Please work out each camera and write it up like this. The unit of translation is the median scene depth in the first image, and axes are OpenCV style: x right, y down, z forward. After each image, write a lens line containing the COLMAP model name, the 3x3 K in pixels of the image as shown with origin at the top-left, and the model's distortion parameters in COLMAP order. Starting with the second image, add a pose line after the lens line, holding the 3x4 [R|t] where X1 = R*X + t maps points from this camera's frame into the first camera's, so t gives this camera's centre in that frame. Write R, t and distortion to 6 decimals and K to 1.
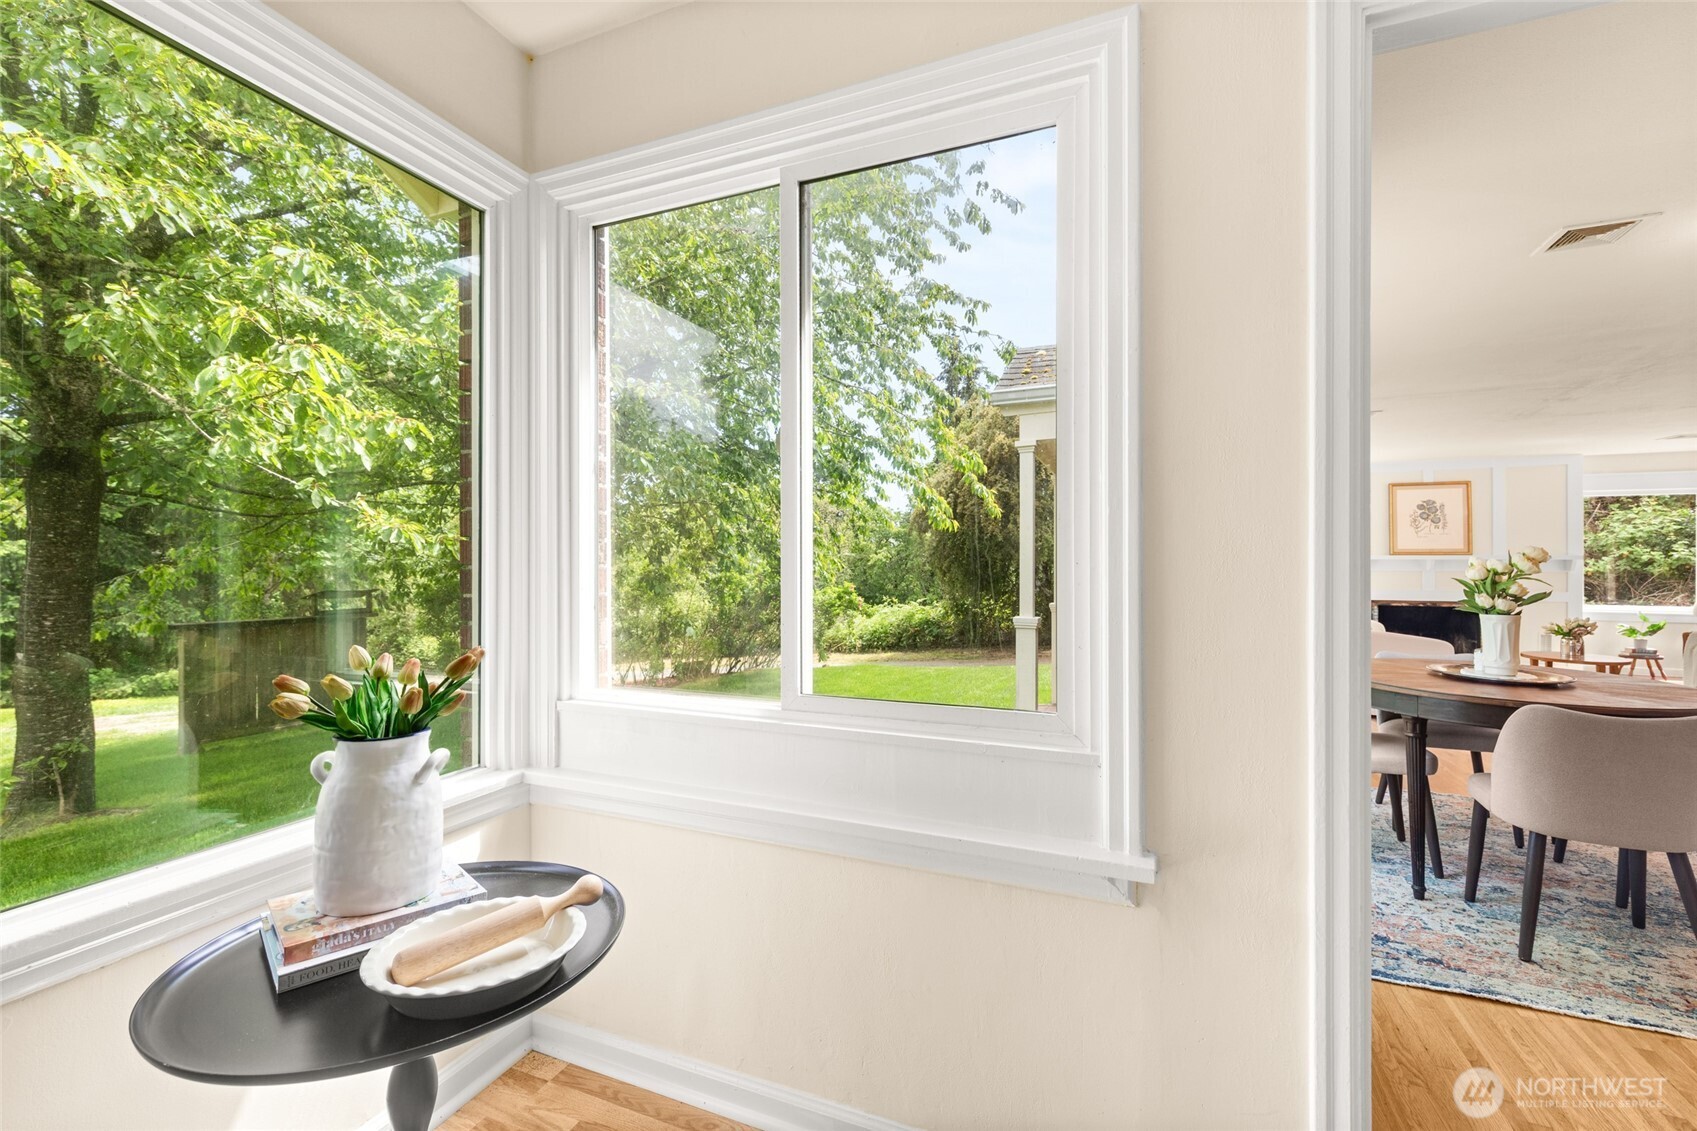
lens RADIAL K [[702.5, 0, 860.6], [0, 702.5, 565.9], [0, 0, 1]] dist [0.001312, 0.000049]
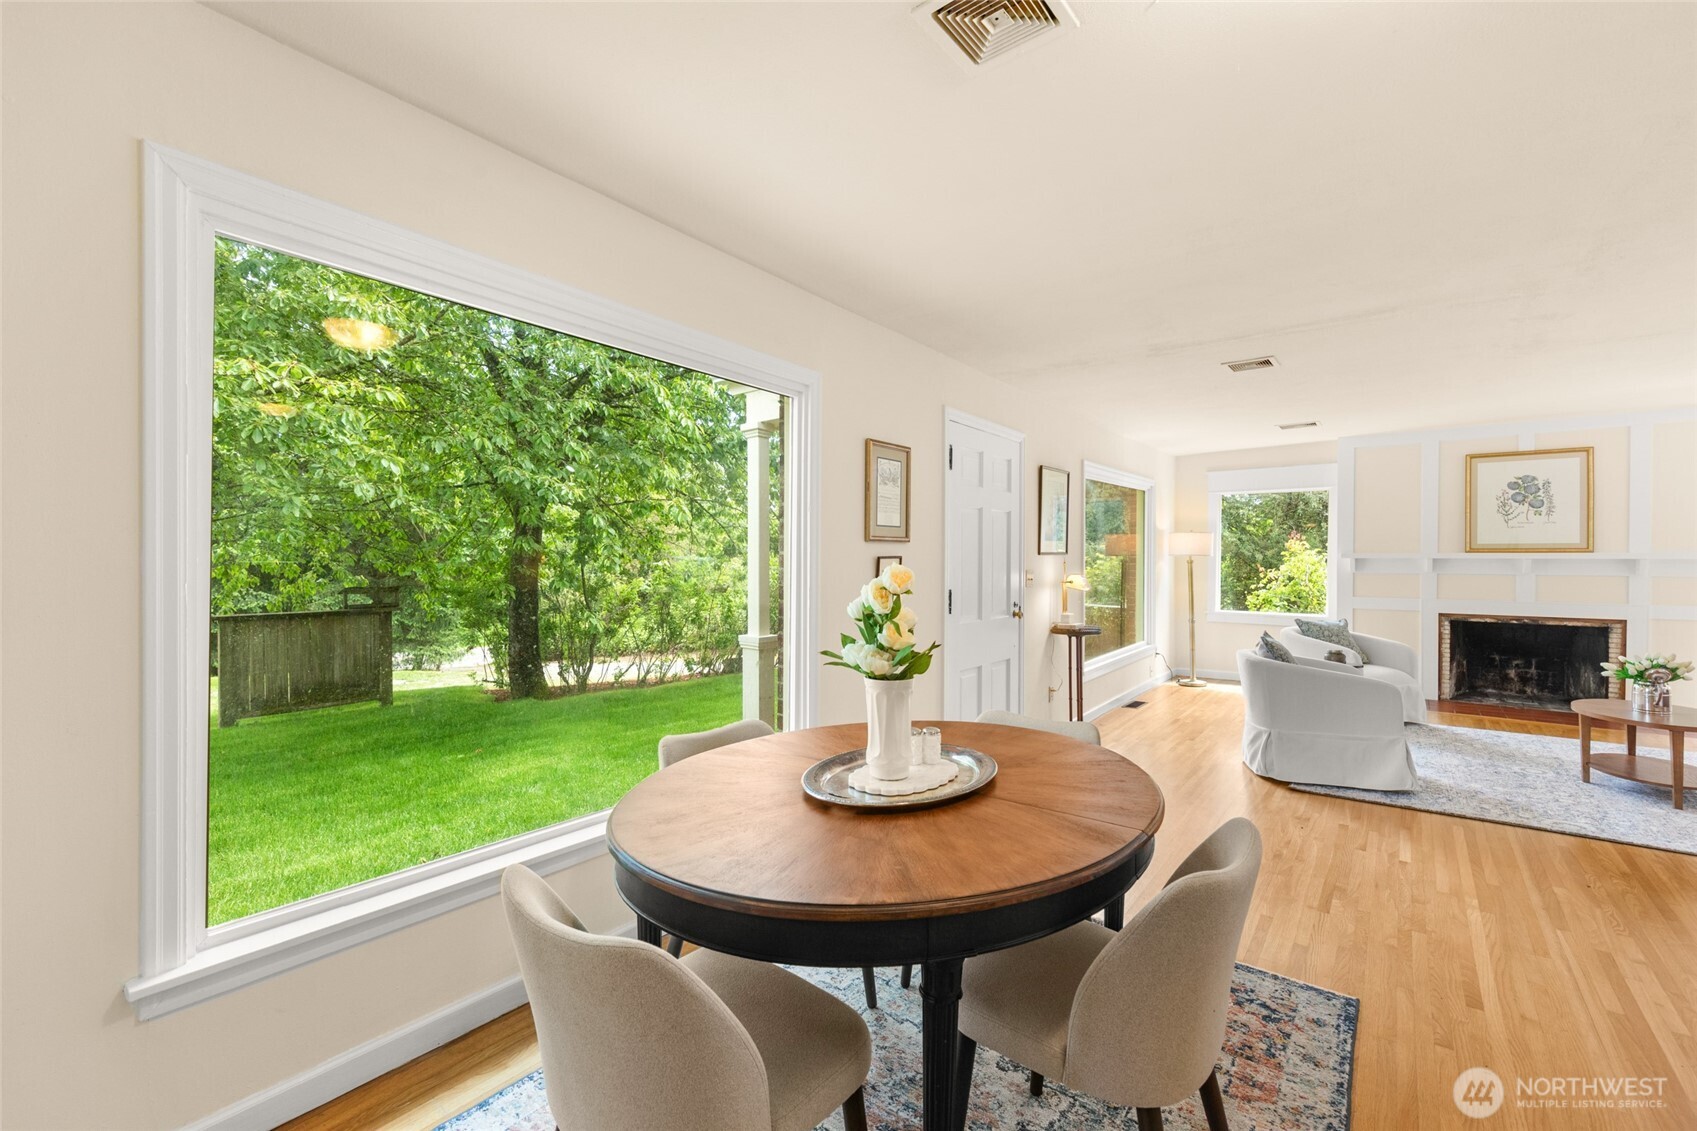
lens RADIAL K [[702.5, 0, 864.0], [0, 702.5, 561.4], [0, 0, 1]] dist [0.001312, 0.000049]
pose [[0.967408, 0.000138, -0.253222, 0.339833], [0.001841, 0.999970, 0.007579, -0.012979], [0.253215, -0.007798, 0.967379, 0.137275]]
